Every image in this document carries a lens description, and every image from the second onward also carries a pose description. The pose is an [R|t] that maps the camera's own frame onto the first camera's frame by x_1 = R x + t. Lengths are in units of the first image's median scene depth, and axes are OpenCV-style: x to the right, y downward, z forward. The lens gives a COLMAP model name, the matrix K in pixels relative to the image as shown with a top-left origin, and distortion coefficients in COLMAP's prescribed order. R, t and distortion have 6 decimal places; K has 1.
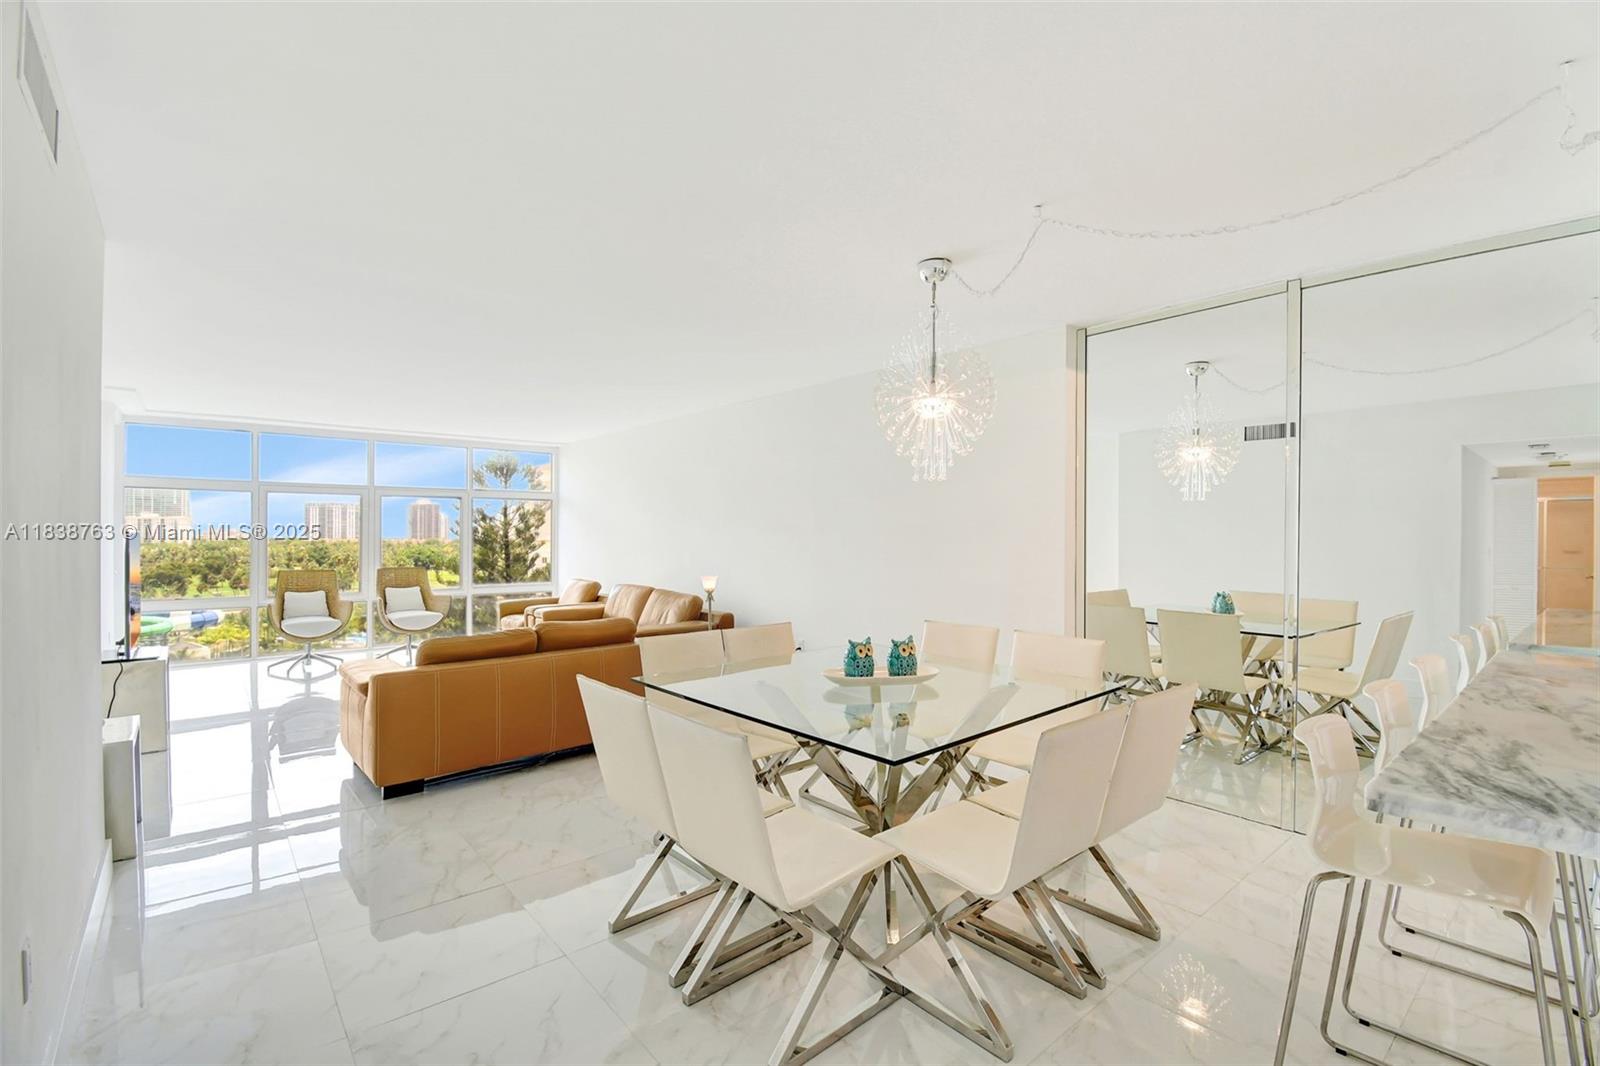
lens RADIAL K [[716.2, 0, 798.9], [0, 716.2, 536.9], [0, 0, 1]] dist [0.020853, -0.027344]
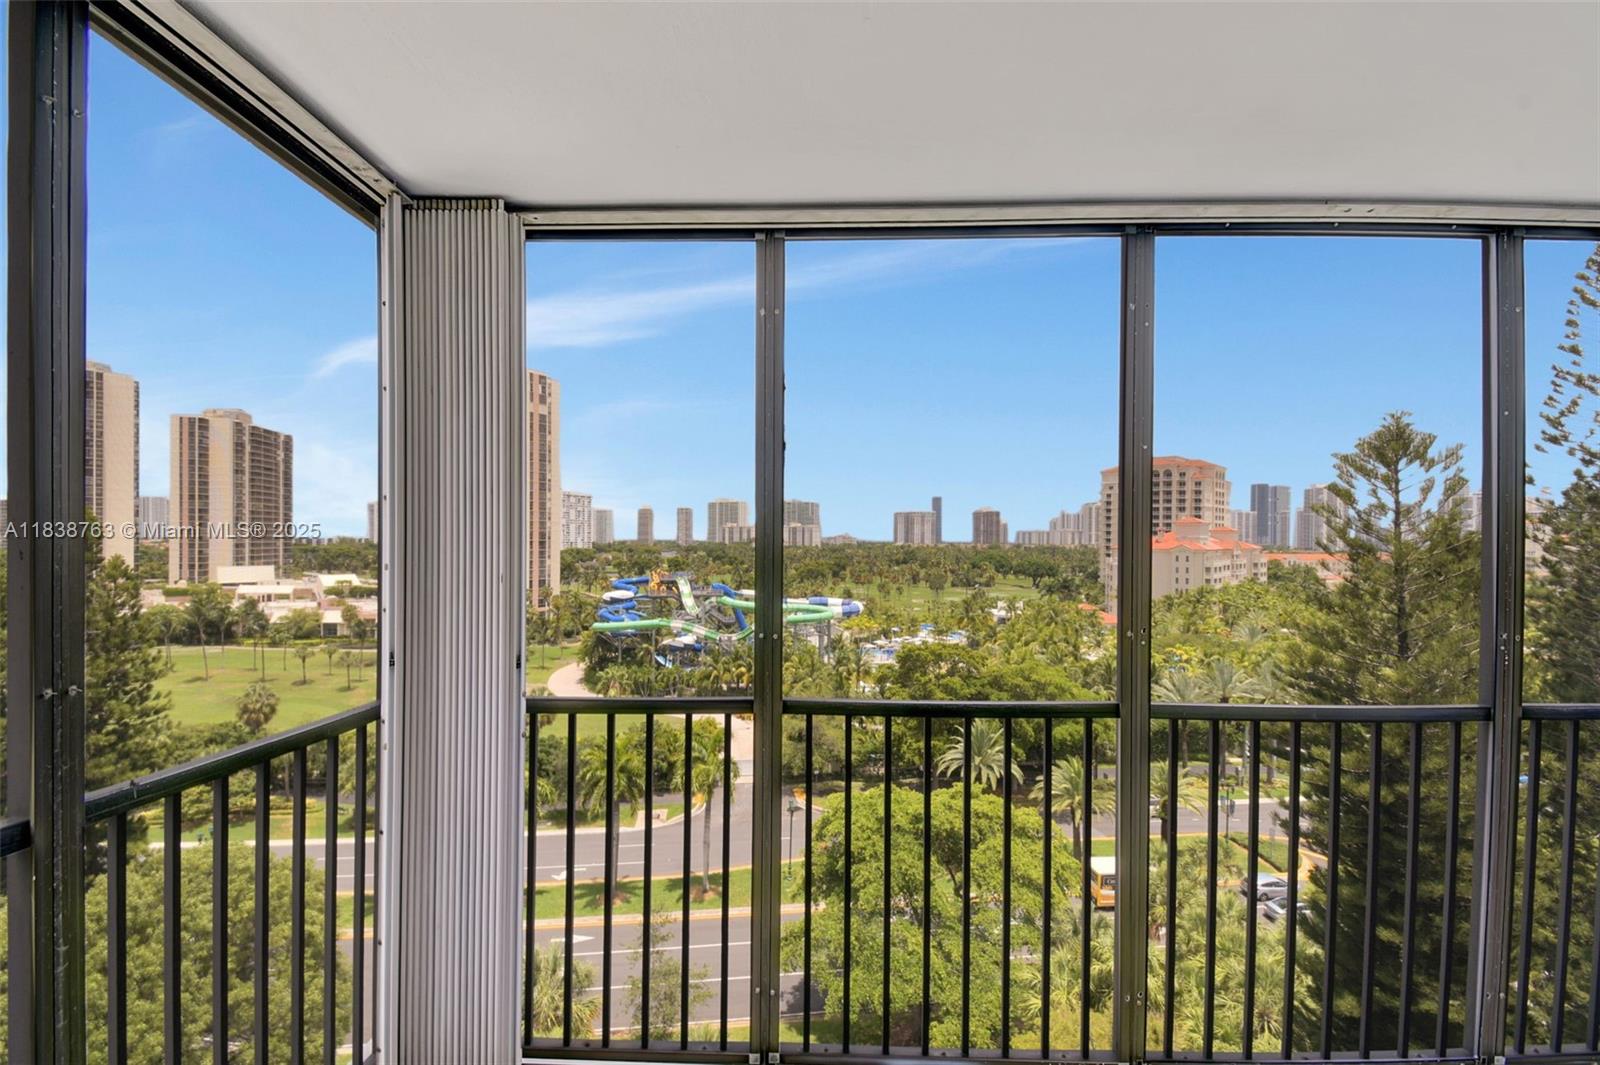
lens RADIAL K [[721.9, 0, 797.9], [0, 721.9, 537.4], [0, 0, 1]] dist [0.025347, -0.027891]
pose [[0.748005, 0.003213, -0.663685, -3.067156], [-0.007990, 0.999959, -0.004165, -0.049447], [0.663644, 0.008418, 0.748001, 1.074566]]
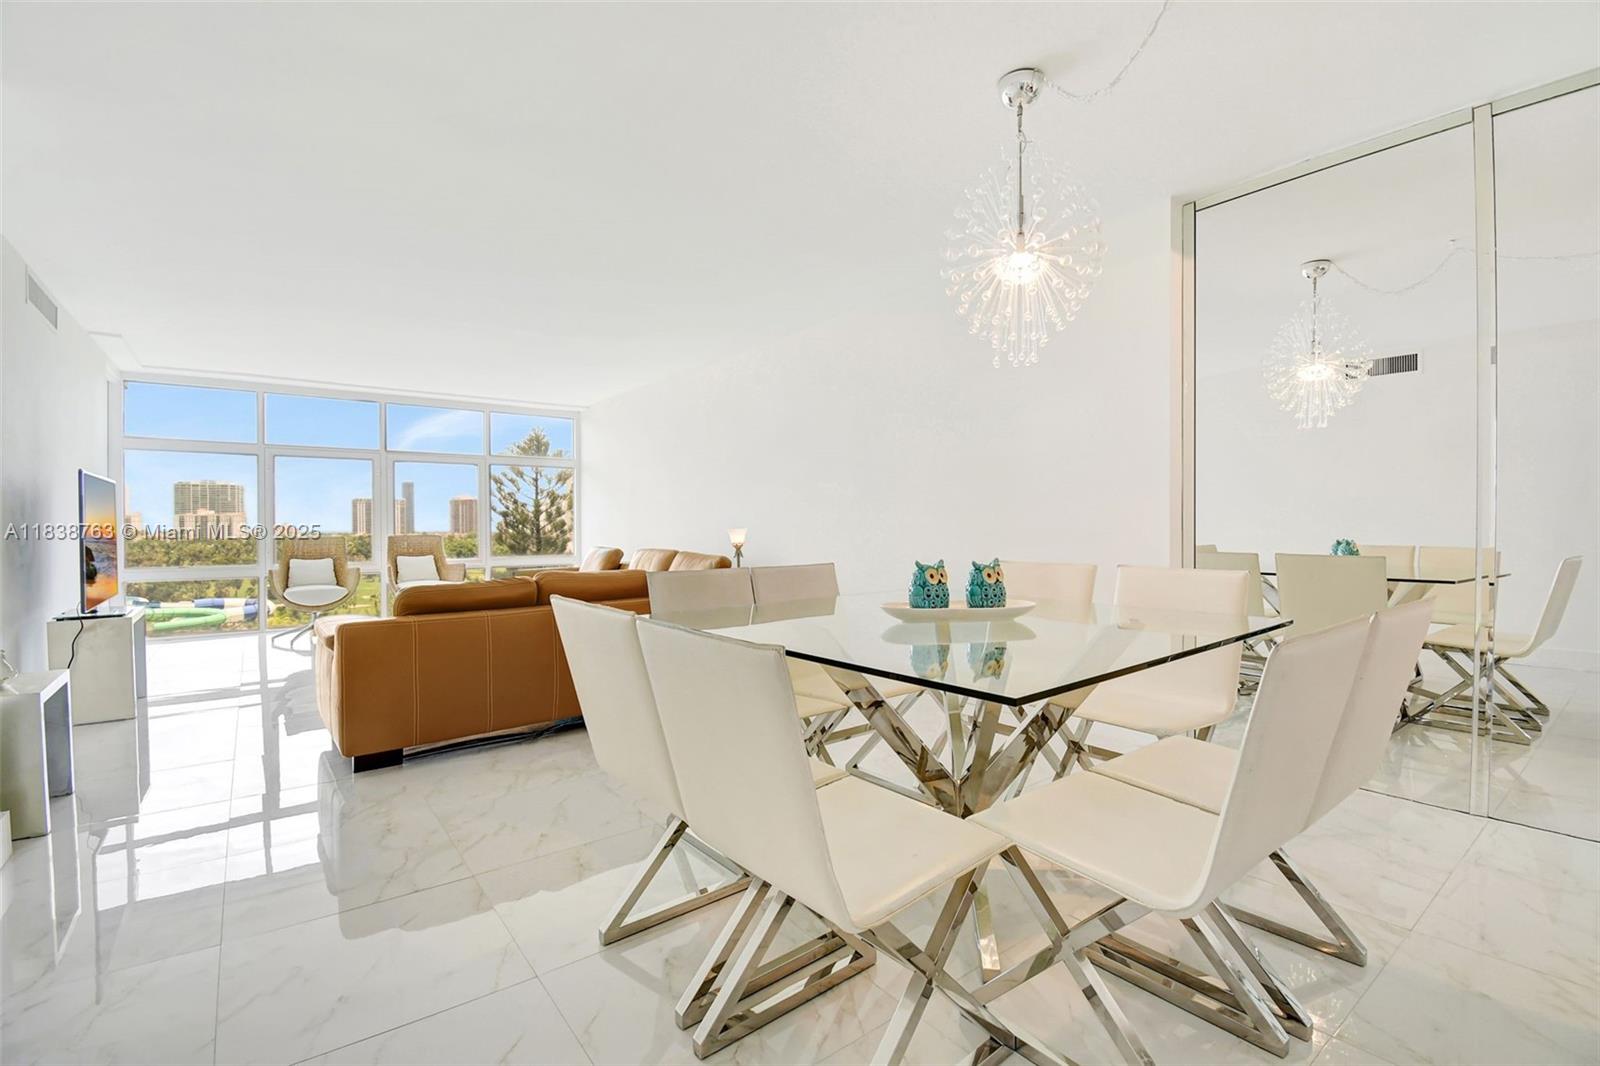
lens RADIAL K [[714.4, 0, 796.4], [0, 714.4, 536.8], [0, 0, 1]] dist [0.020727, -0.027903]
pose [[0.998801, -0.008264, -0.048242, -0.017645], [0.008858, 0.999887, 0.012115, 0.097989], [0.048136, -0.012528, 0.998762, 0.220637]]
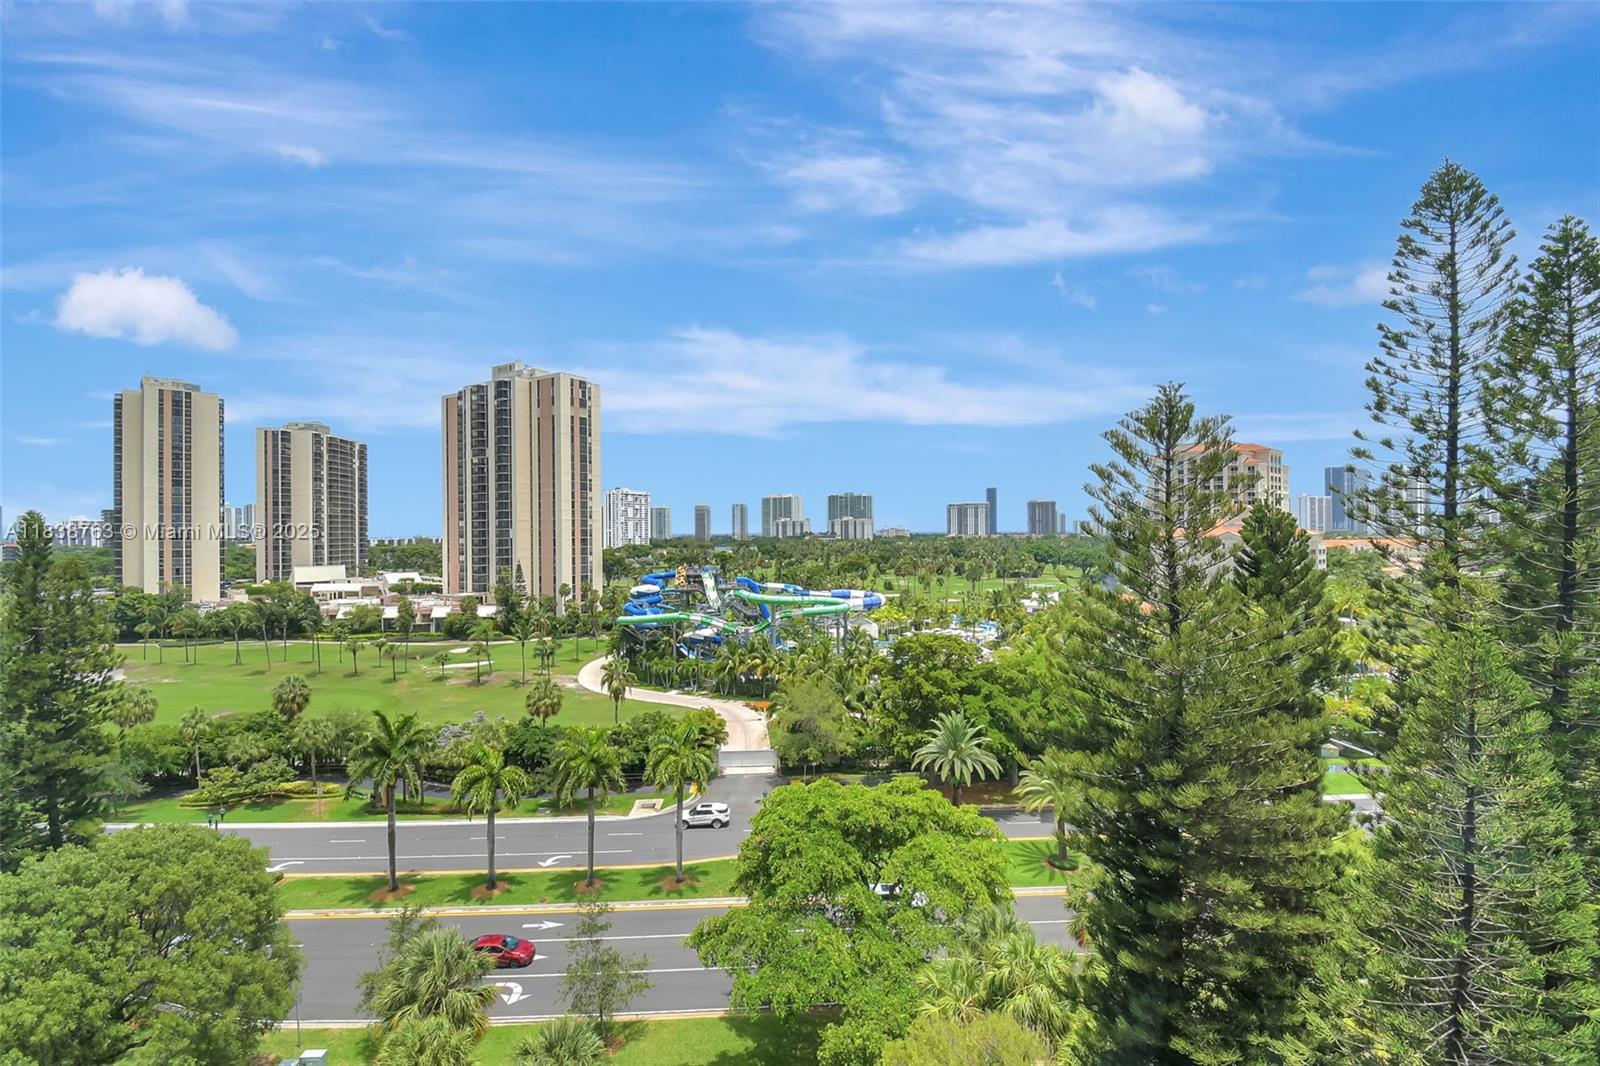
lens RADIAL K [[706.5, 0, 796.6], [0, 706.5, 527.6], [0, 0, 1]] dist [0.021732, -0.026313]
pose [[0.686266, -0.012784, -0.727238, -1.531231], [0.008887, 0.999918, -0.009190, -0.053530], [0.727296, -0.000156, 0.686324, 2.933551]]
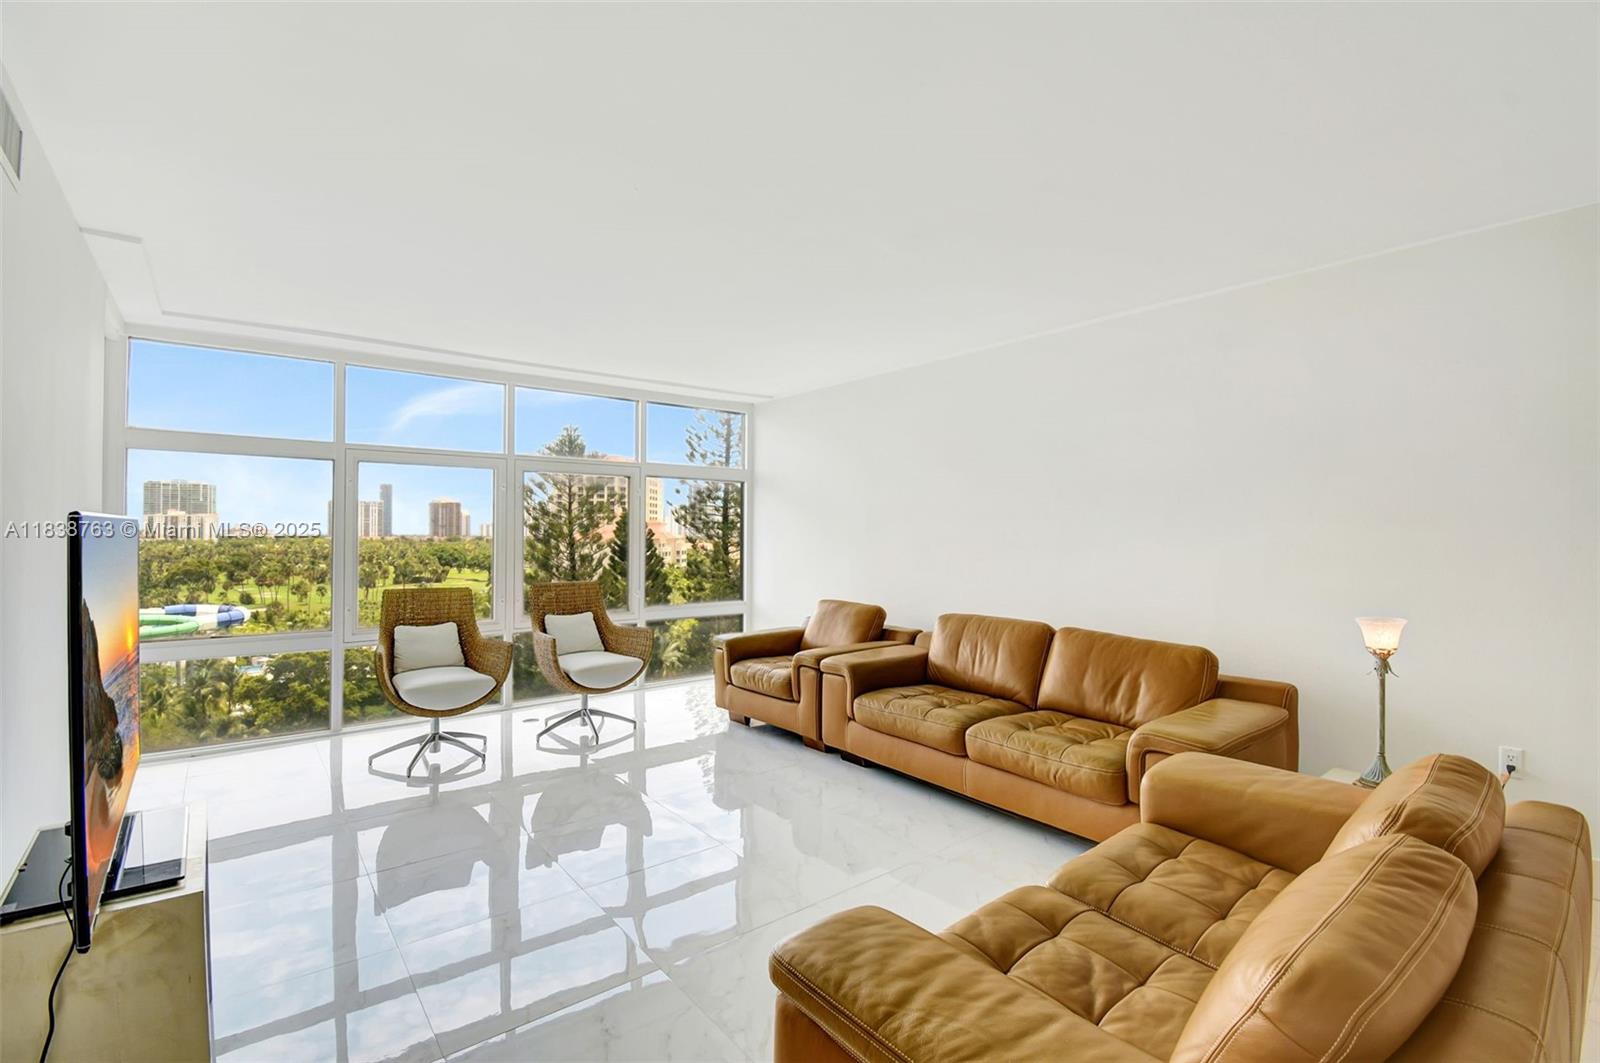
lens RADIAL K [[729.0, 0, 800.0], [0, 729.0, 531.5], [0, 0, 1]] dist [0.000896, -0.013690]
pose [[0.999657, 0.001560, -0.026131, -0.853324], [-0.001687, 0.999987, -0.004820, 0.003768], [0.026123, 0.004862, 0.999647, 0.954566]]
